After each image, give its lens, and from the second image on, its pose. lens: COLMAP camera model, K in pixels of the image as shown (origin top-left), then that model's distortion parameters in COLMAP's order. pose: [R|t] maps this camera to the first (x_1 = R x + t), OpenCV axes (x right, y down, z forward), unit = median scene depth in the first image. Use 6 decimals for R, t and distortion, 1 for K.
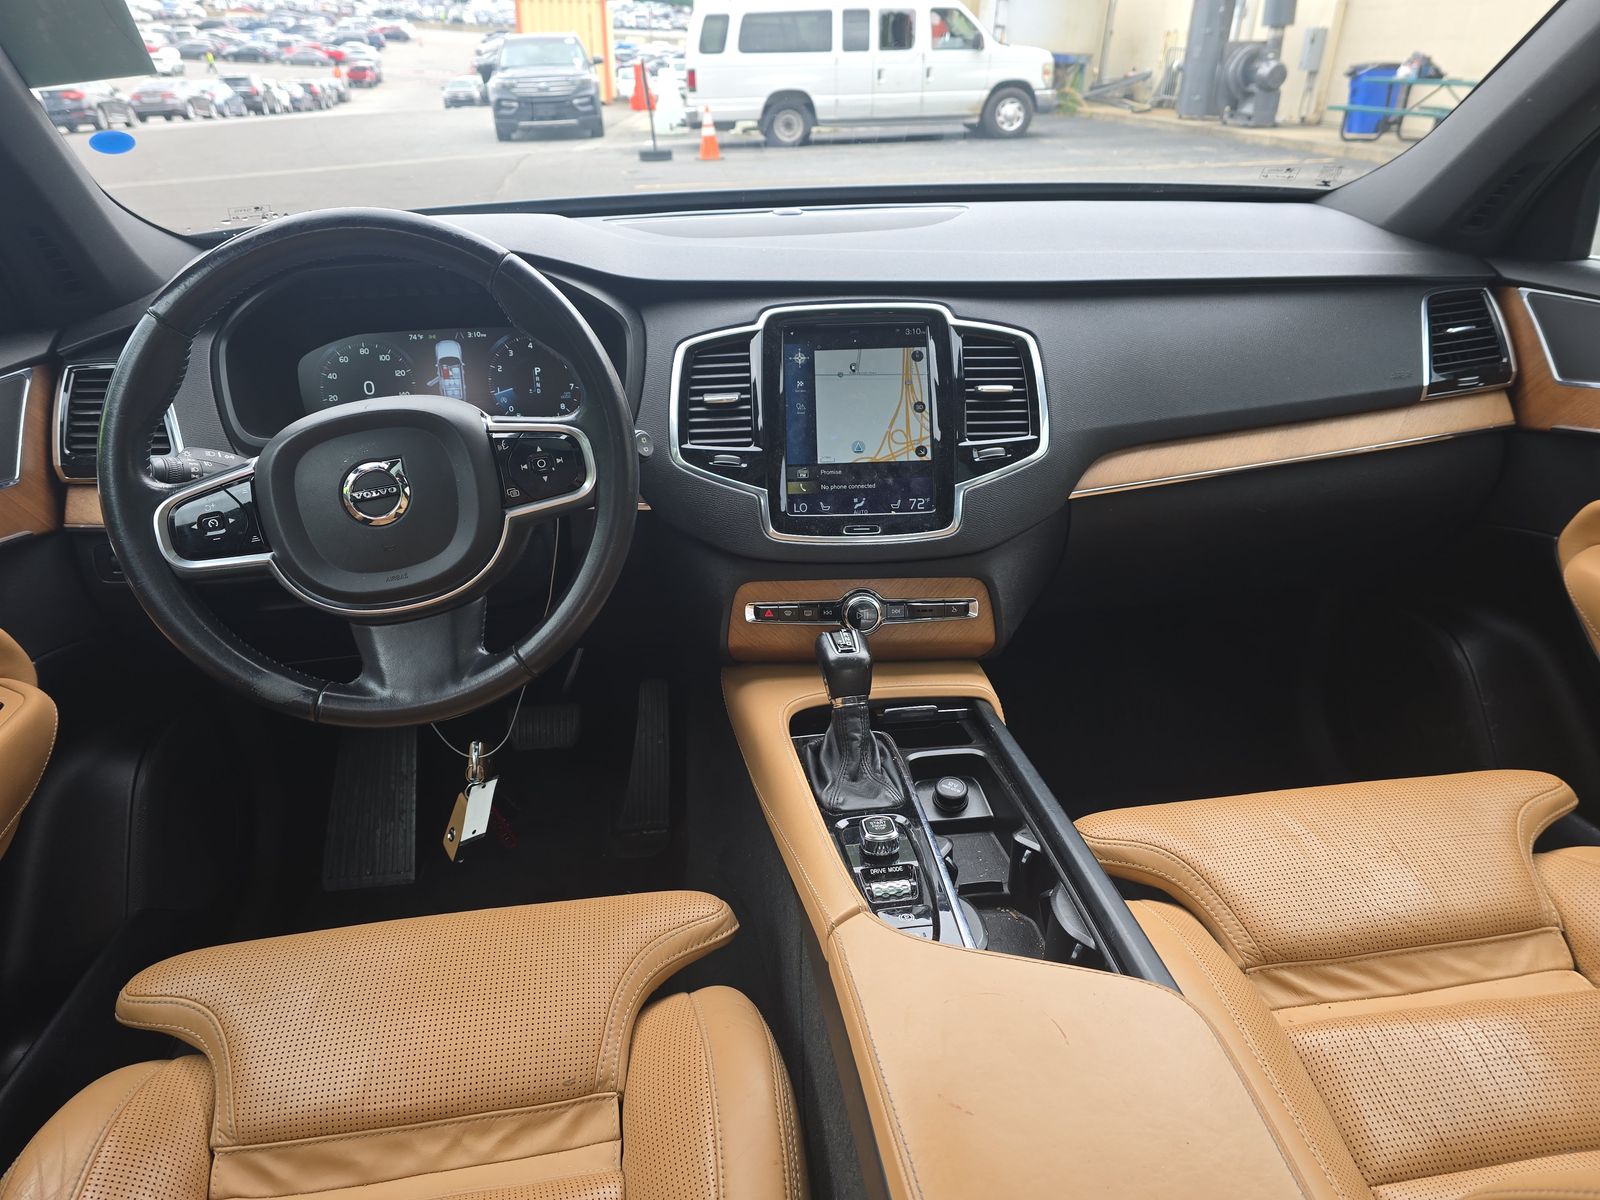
lens RADIAL K [[1062.3, 0, 800.0], [0, 1062.3, 600.0], [0, 0, 1]] dist [0.052475, -0.061145]
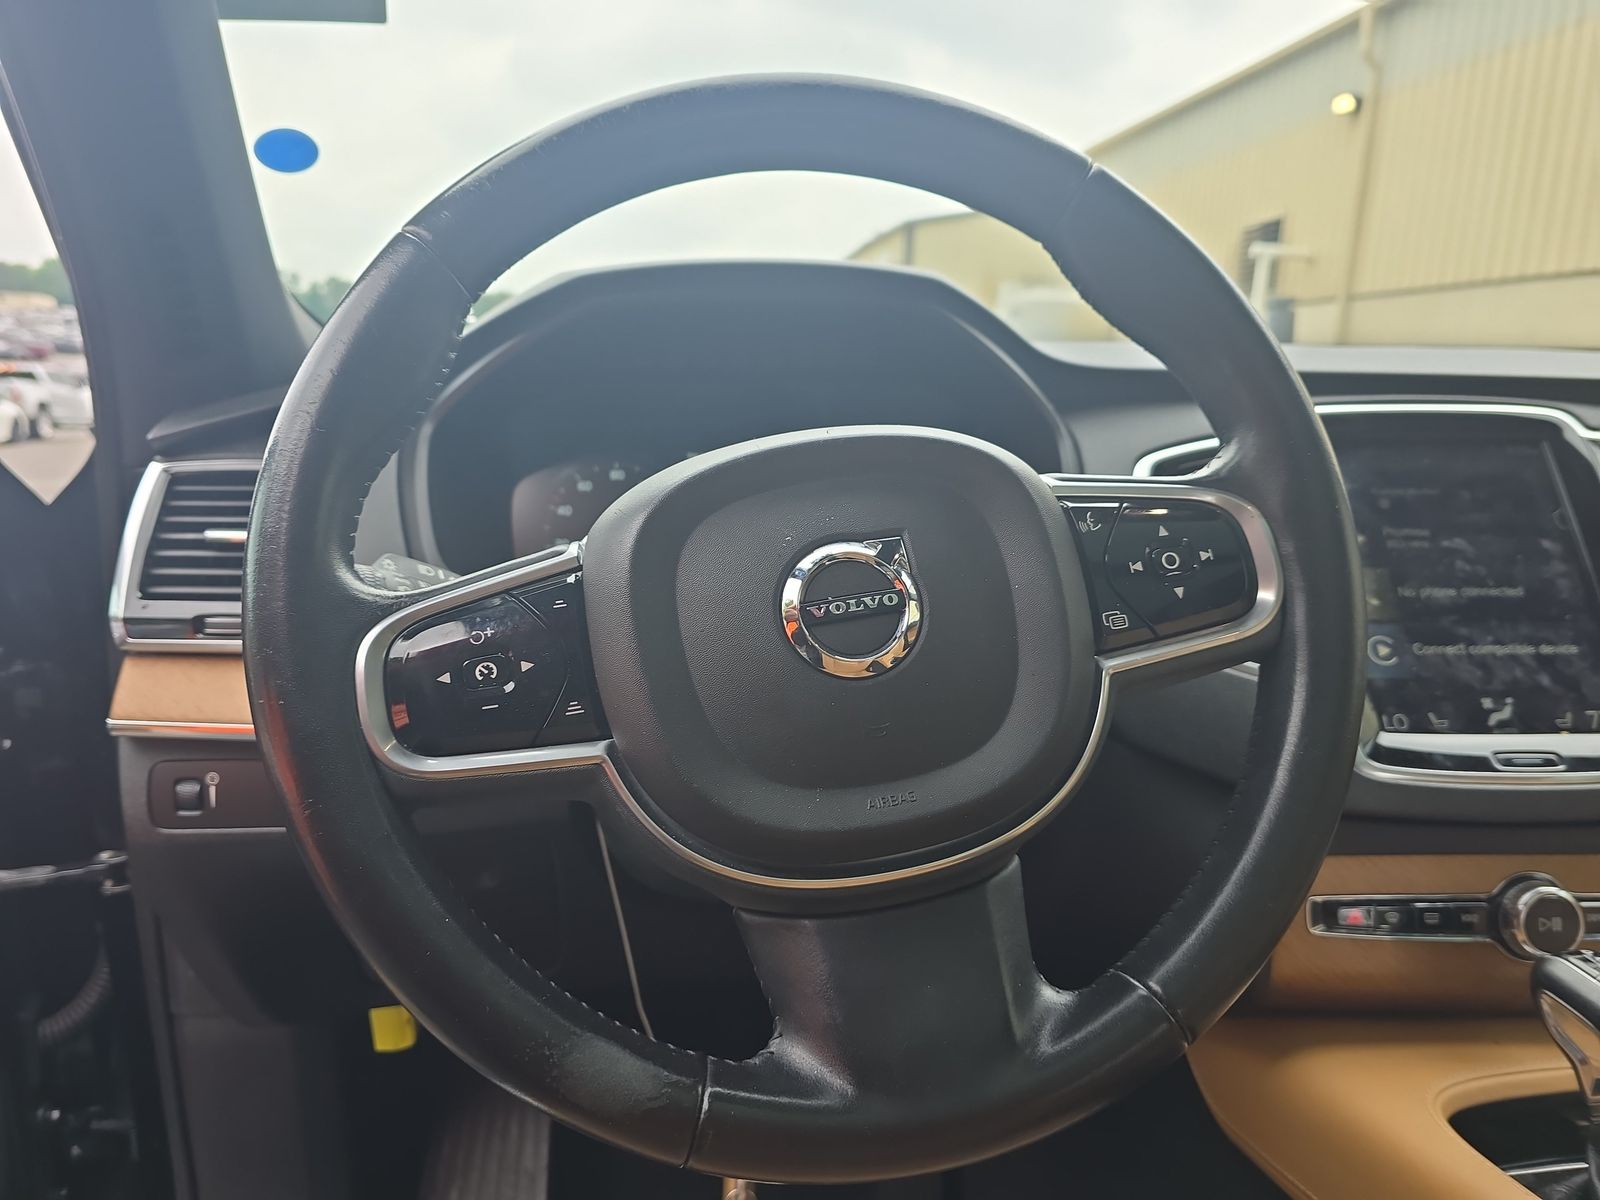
lens RADIAL K [[1062.3, 0, 800.0], [0, 1062.3, 600.0], [0, 0, 1]] dist [0.052475, -0.061145]
pose [[0.999870, 0.004992, -0.015302, -0.398841], [-0.009331, 0.954403, -0.298374, 0.030808], [0.013115, 0.298478, 0.954326, 0.553366]]
